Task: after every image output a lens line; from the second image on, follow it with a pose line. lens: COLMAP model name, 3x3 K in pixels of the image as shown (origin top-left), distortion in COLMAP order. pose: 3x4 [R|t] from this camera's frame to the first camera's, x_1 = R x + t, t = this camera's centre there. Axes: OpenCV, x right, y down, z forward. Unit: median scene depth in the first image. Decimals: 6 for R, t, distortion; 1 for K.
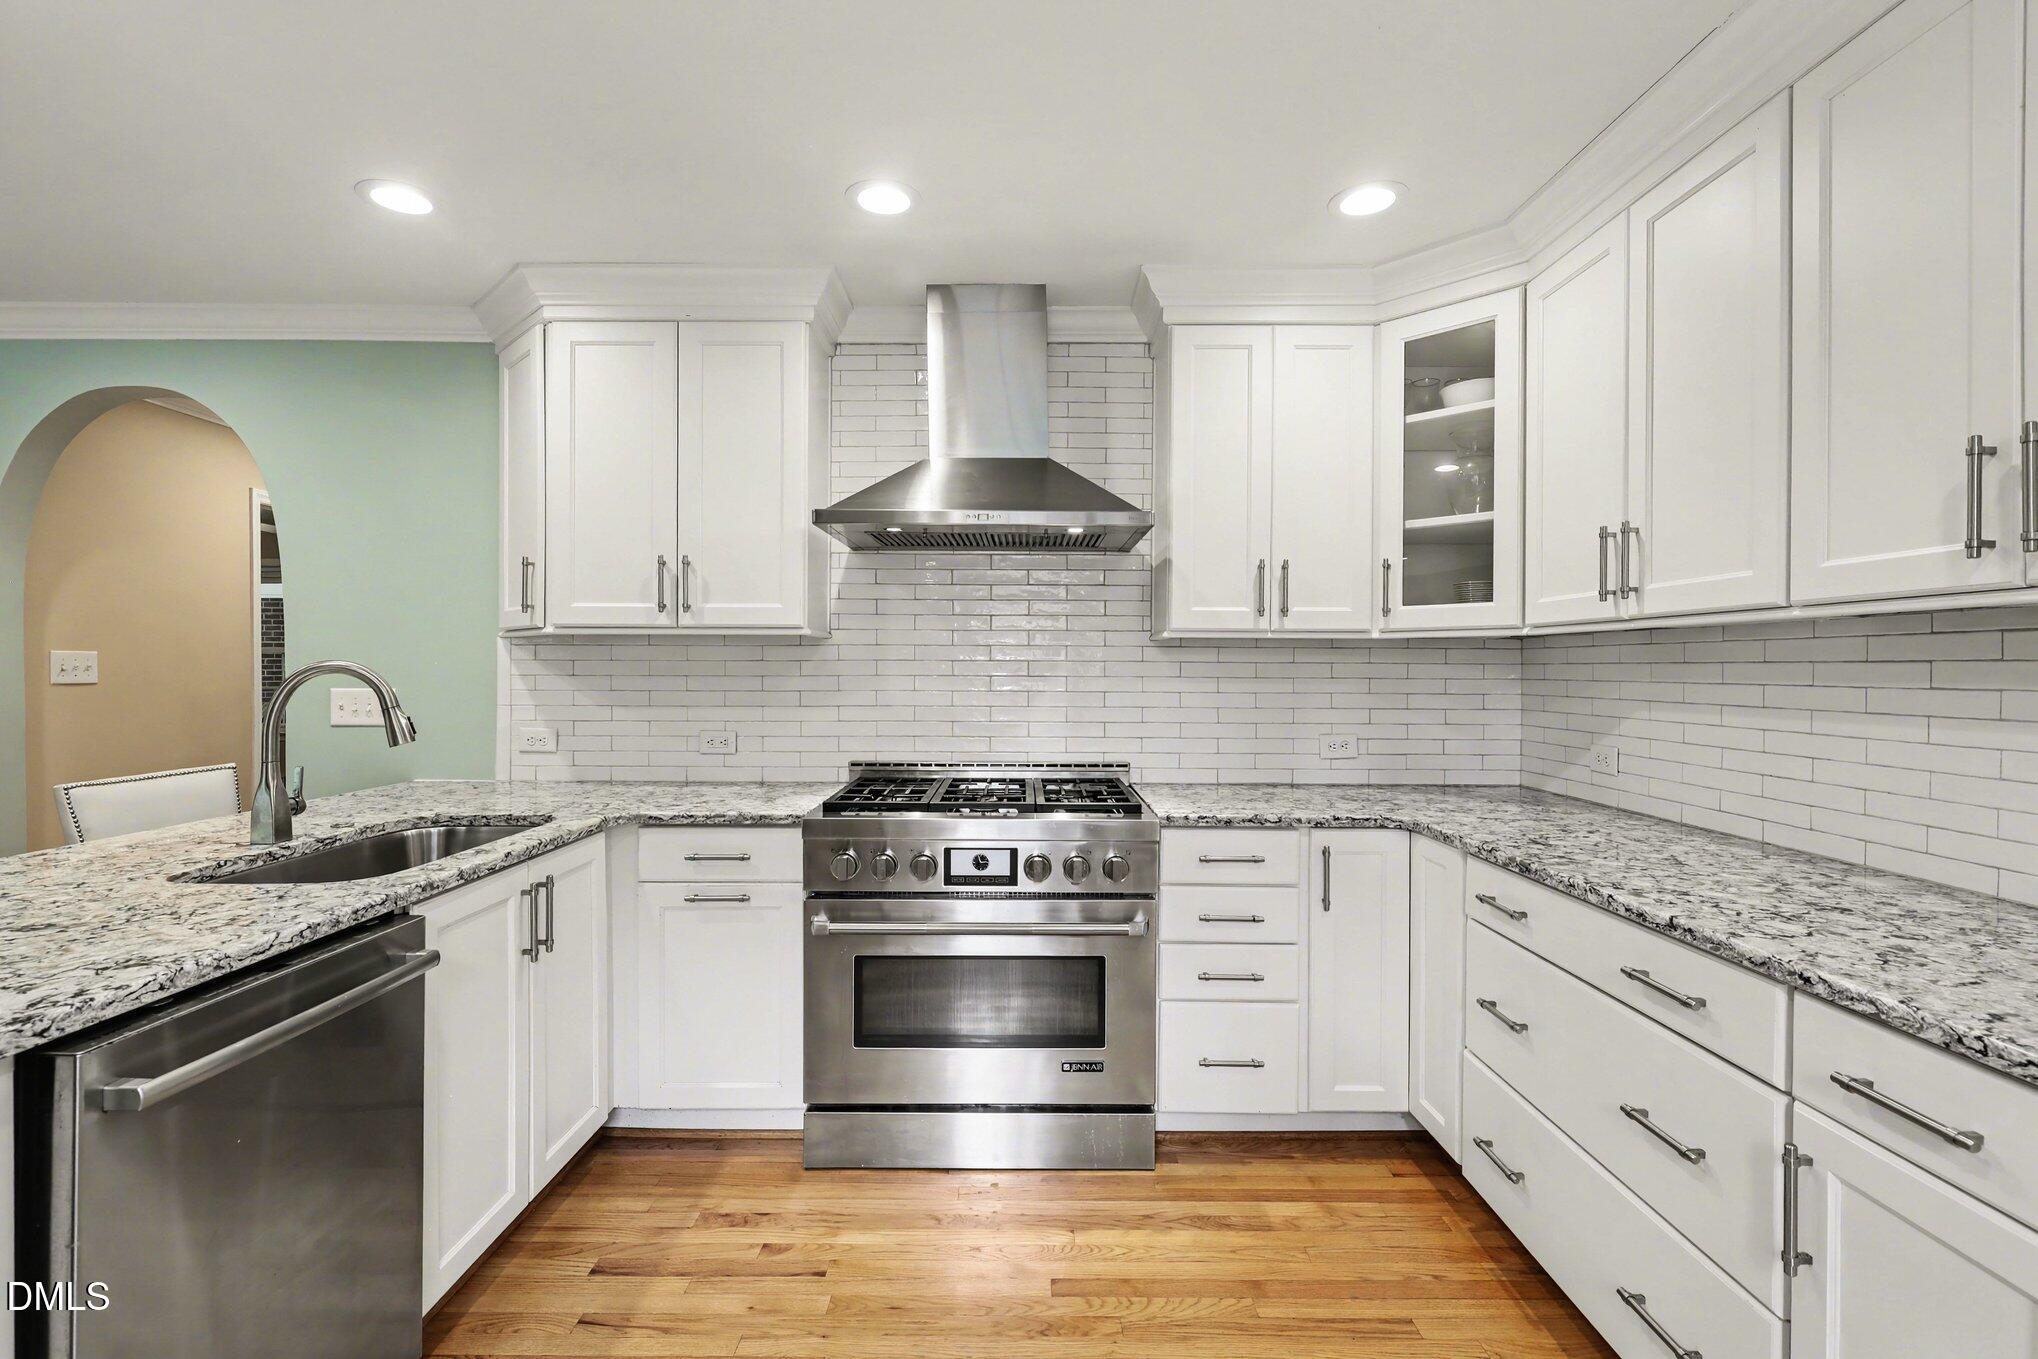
lens RADIAL K [[944.1, 0, 1024.6], [0, 944.1, 668.5], [0, 0, 1]] dist [0.003341, 0.000134]
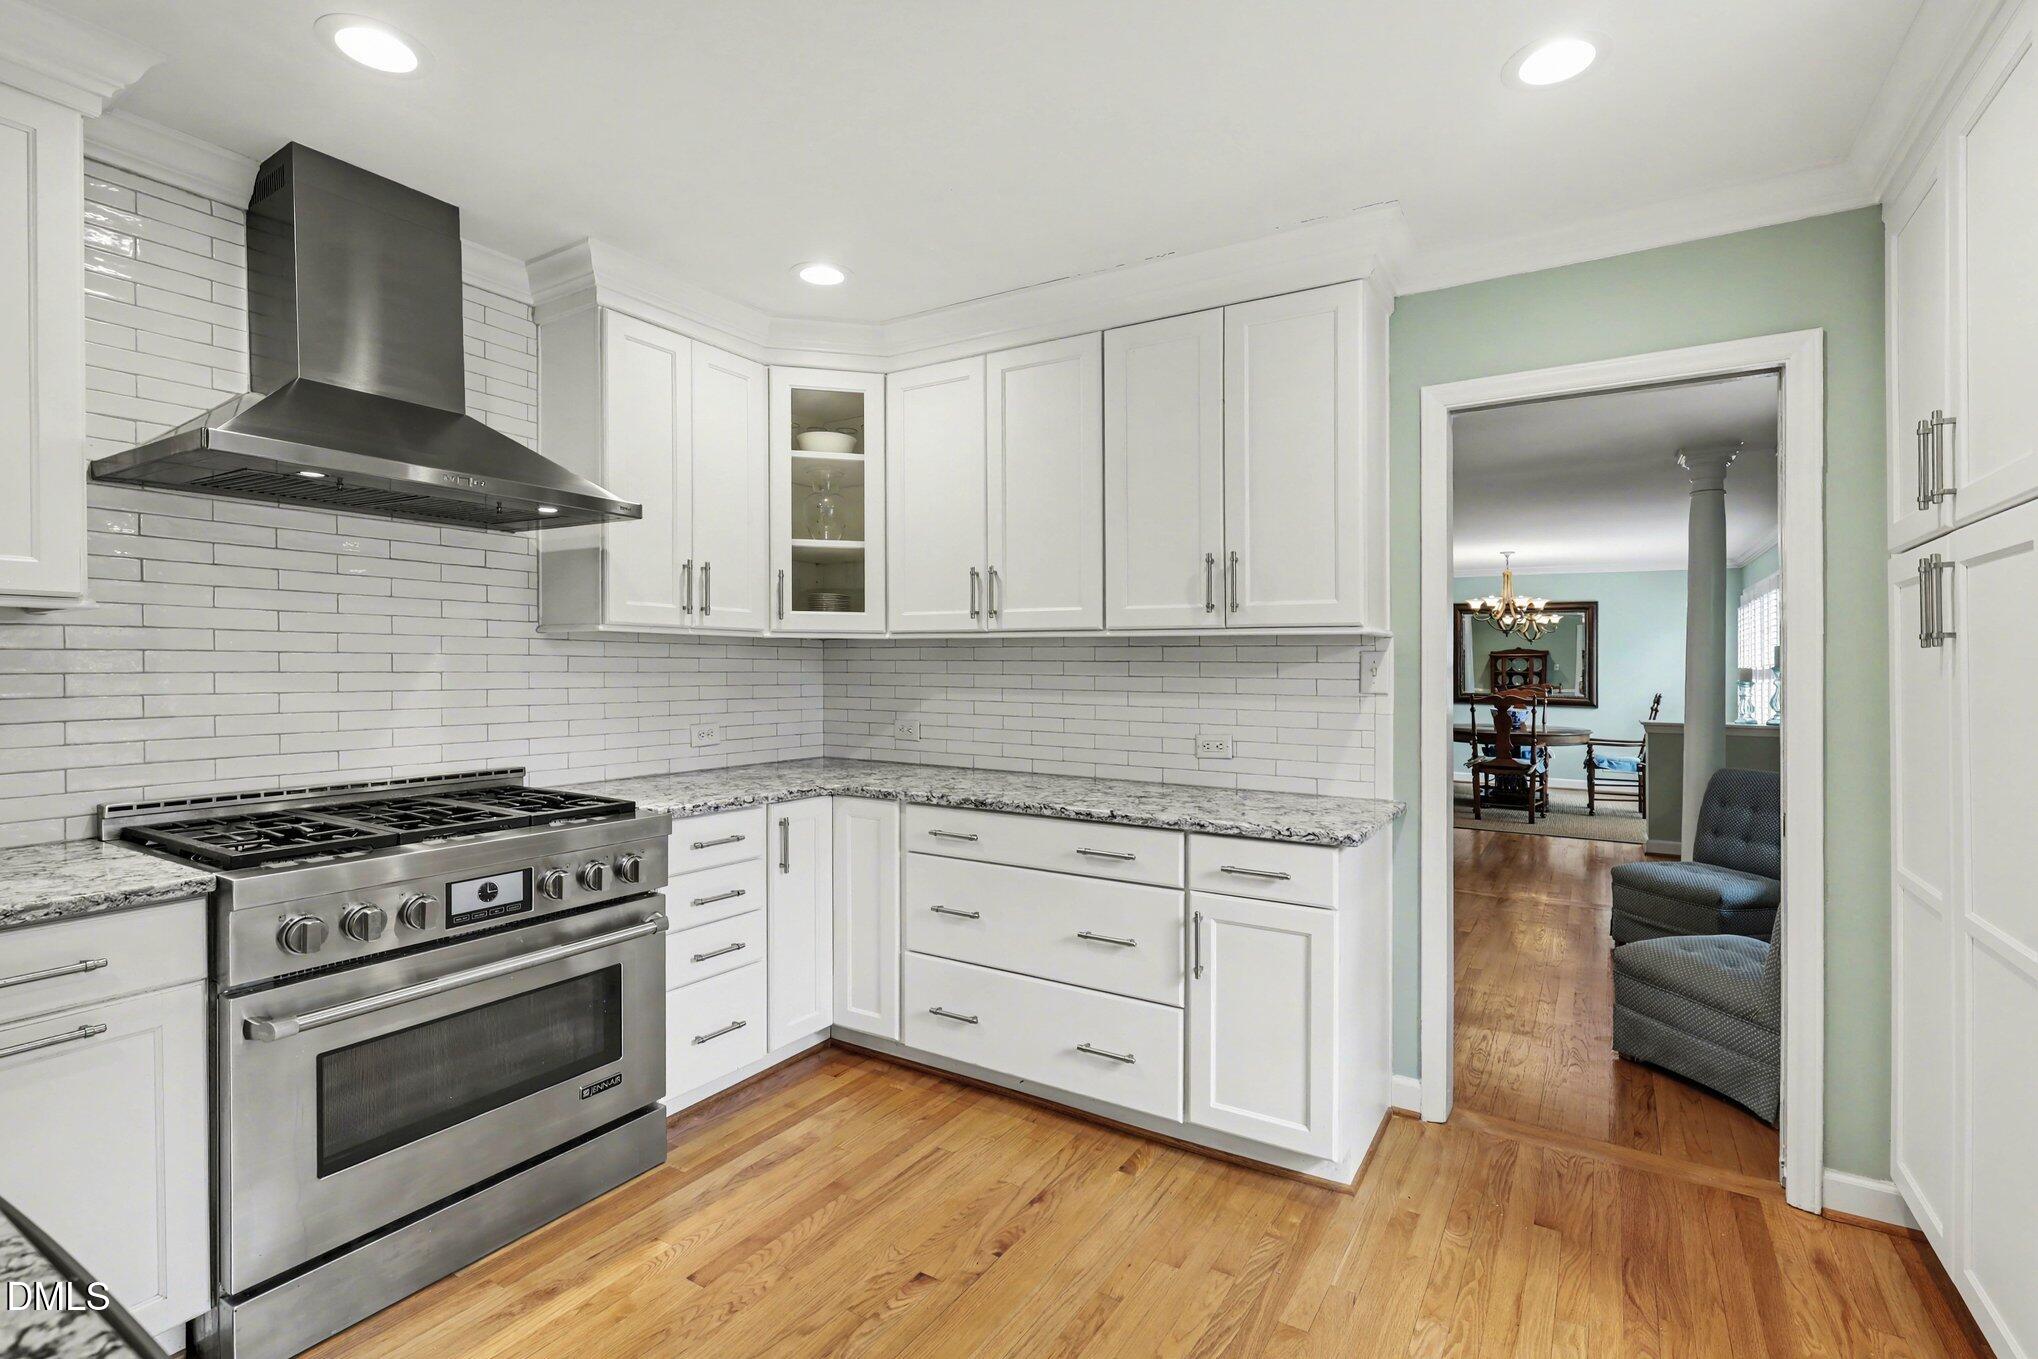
lens RADIAL K [[939.2, 0, 1025.6], [0, 939.2, 667.6], [0, 0, 1]] dist [0.024579, 0.000538]
pose [[0.532515, -0.001017, 0.846420, -0.499488], [-0.005085, 0.999977, 0.004401, -0.002187], [-0.846405, -0.006648, 0.532498, 0.135495]]
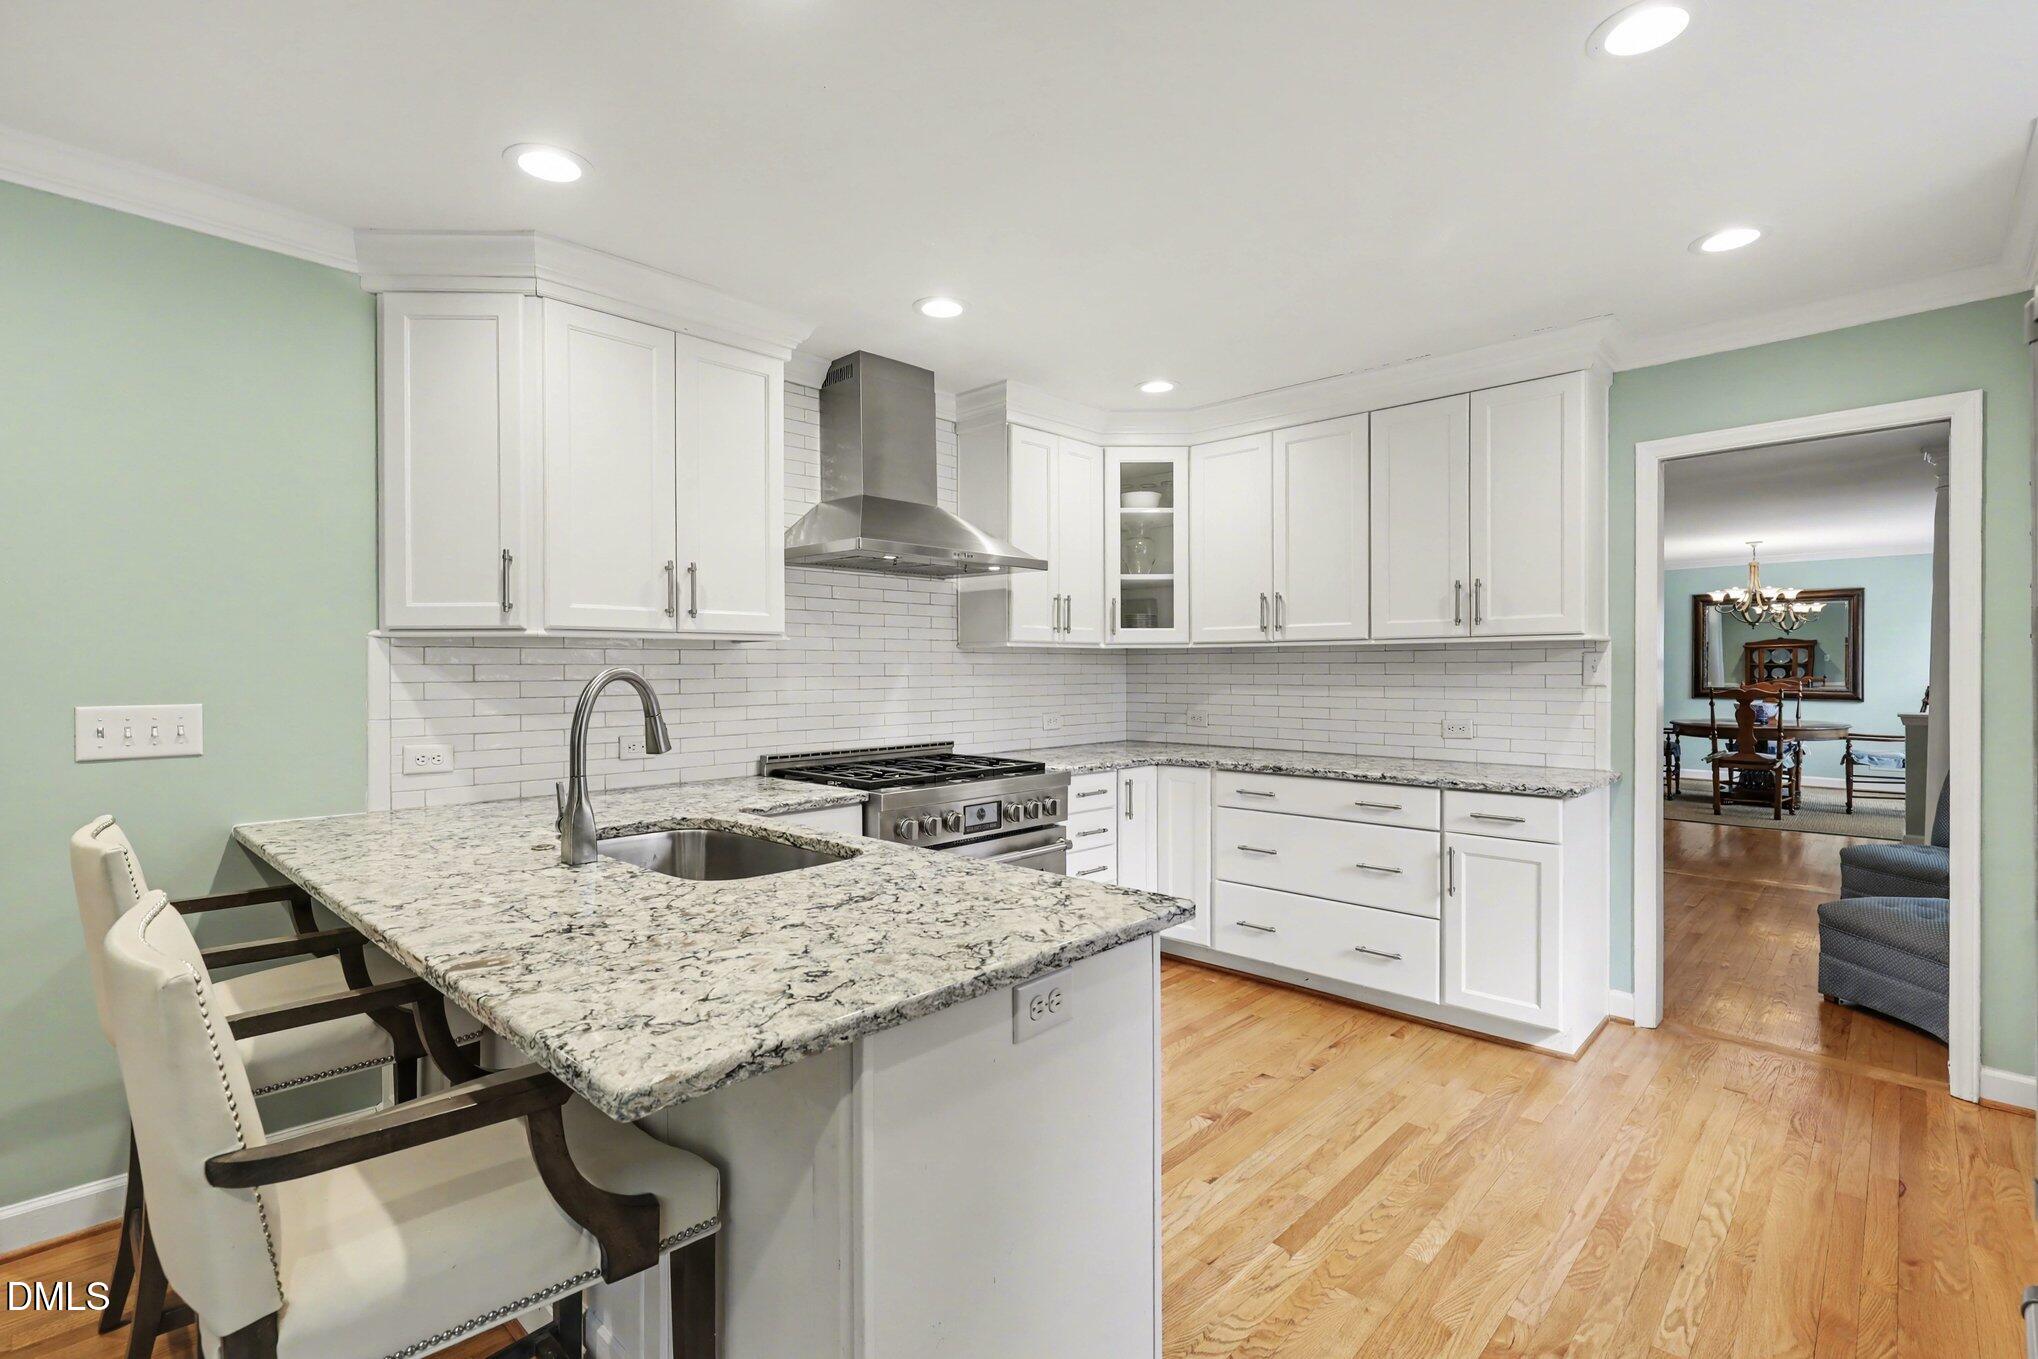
lens RADIAL K [[941.0, 0, 1038.1], [0, 941.0, 681.7], [0, 0, 1]] dist [-0.002026, -0.001388]
pose [[0.683268, -0.019858, 0.729898, -0.947661], [0.006220, 0.999752, 0.021378, -0.011922], [-0.730141, -0.010067, 0.683222, 0.023669]]
